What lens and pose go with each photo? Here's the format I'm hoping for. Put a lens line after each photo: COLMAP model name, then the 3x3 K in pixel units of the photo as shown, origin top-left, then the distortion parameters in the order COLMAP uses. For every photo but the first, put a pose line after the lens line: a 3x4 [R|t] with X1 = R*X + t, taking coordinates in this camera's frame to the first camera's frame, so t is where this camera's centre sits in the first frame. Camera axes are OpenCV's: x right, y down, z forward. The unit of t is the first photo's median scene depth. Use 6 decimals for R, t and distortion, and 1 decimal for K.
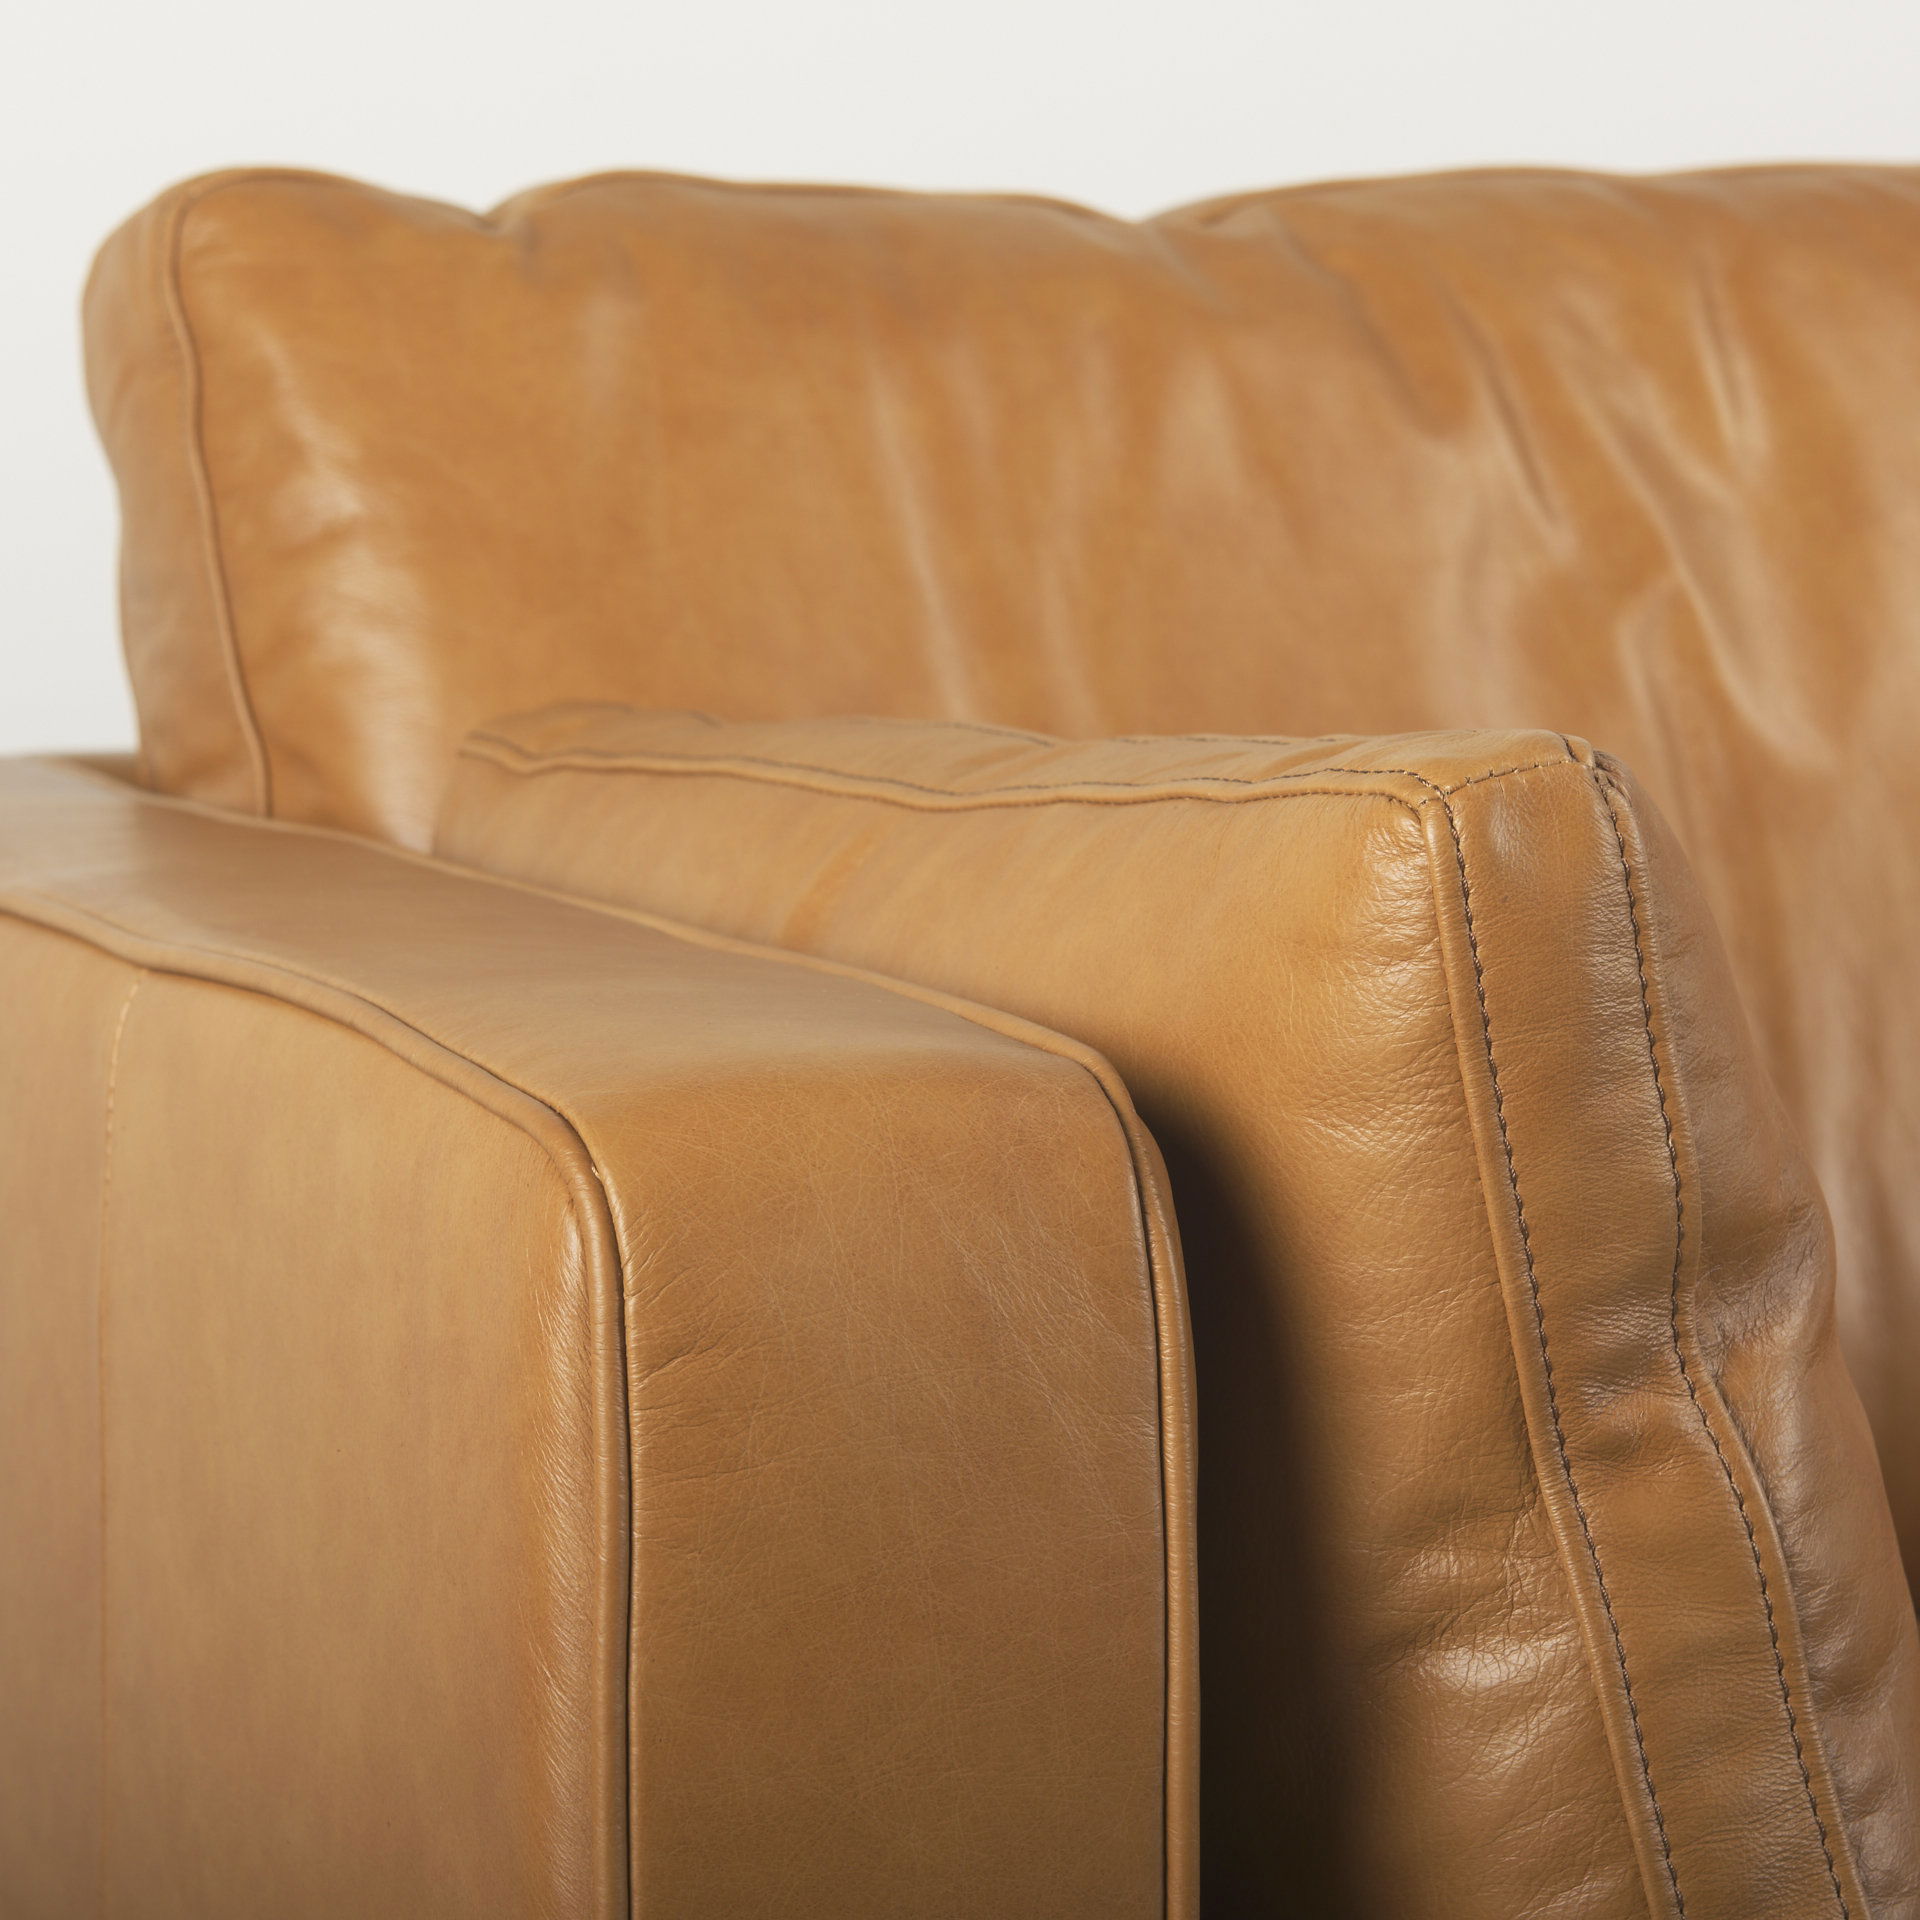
lens RADIAL K [[6143.9, 0, 955.5], [0, 6143.9, 954.7], [0, 0, 1]] dist [0.060795, 0.000000]
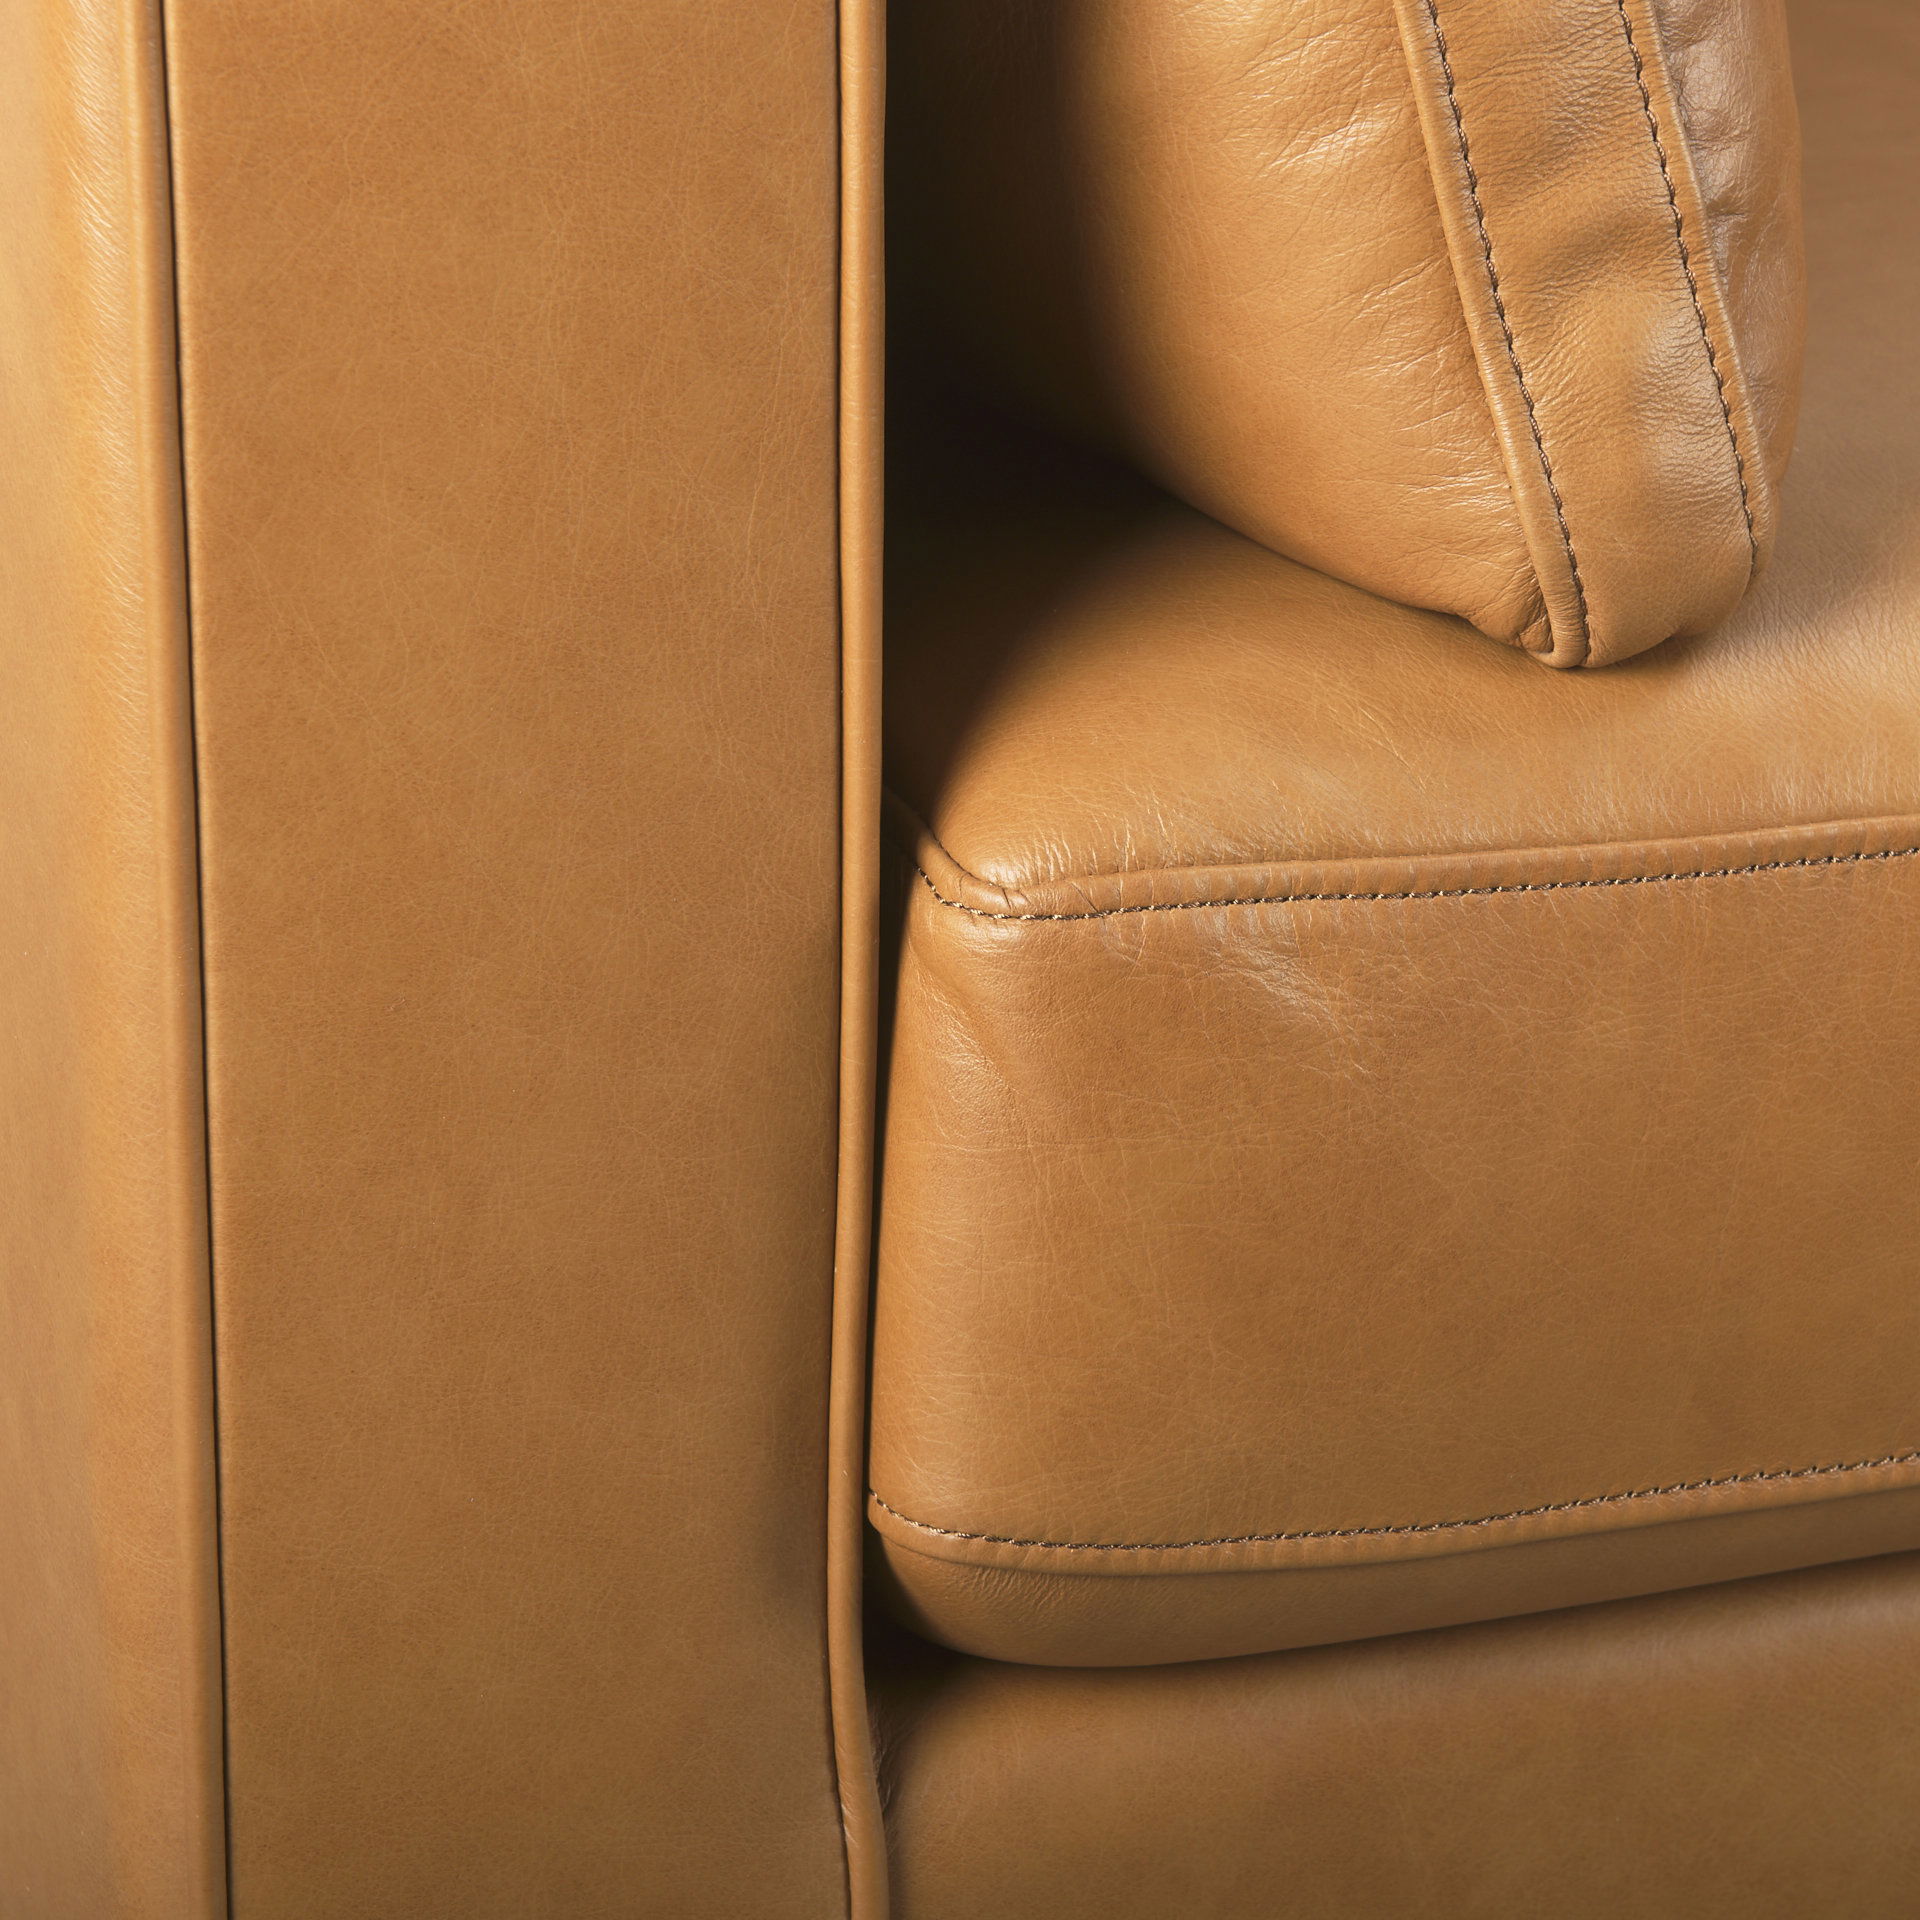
lens RADIAL K [[6143.9, 0, 960.8], [0, 6143.9, 960.7], [0, 0, 1]] dist [0.060795, 0.000000]
pose [[0.999818, -0.007965, 0.017314, 0.033602], [0.003262, 0.966600, 0.256271, 0.045993], [-0.018777, -0.256168, 0.966450, 0.163760]]
